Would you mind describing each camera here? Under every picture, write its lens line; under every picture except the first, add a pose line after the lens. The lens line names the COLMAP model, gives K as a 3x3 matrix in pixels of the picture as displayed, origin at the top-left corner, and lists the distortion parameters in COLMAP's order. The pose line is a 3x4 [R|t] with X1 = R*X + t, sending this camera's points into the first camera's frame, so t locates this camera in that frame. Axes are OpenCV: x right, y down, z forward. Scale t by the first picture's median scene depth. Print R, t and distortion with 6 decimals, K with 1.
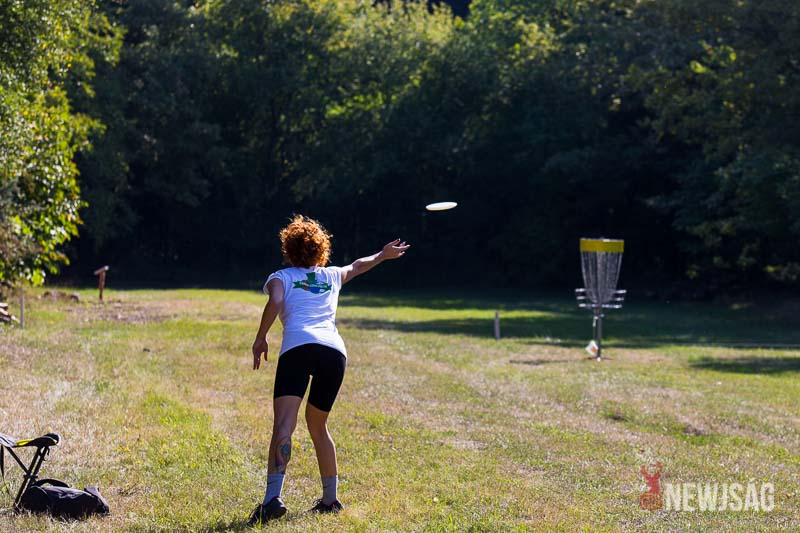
lens RADIAL K [[2725.4, 0, 399.6], [0, 2725.4, 266.7], [0, 0, 1]] dist [-0.050797, 0.000000]
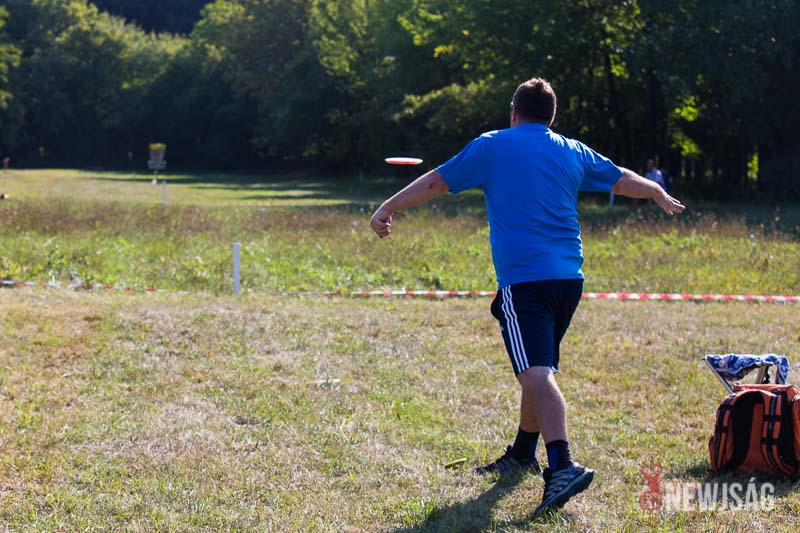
lens RADIAL K [[1857.2, 0, 400.9], [0, 1857.2, 268.9], [0, 0, 1]] dist [-0.163799, 0.000000]
pose [[0.998025, -0.008769, 0.062207, 0.104740], [0.005351, 0.998477, 0.054904, 0.007786], [-0.062594, -0.054463, 0.996552, -0.480441]]
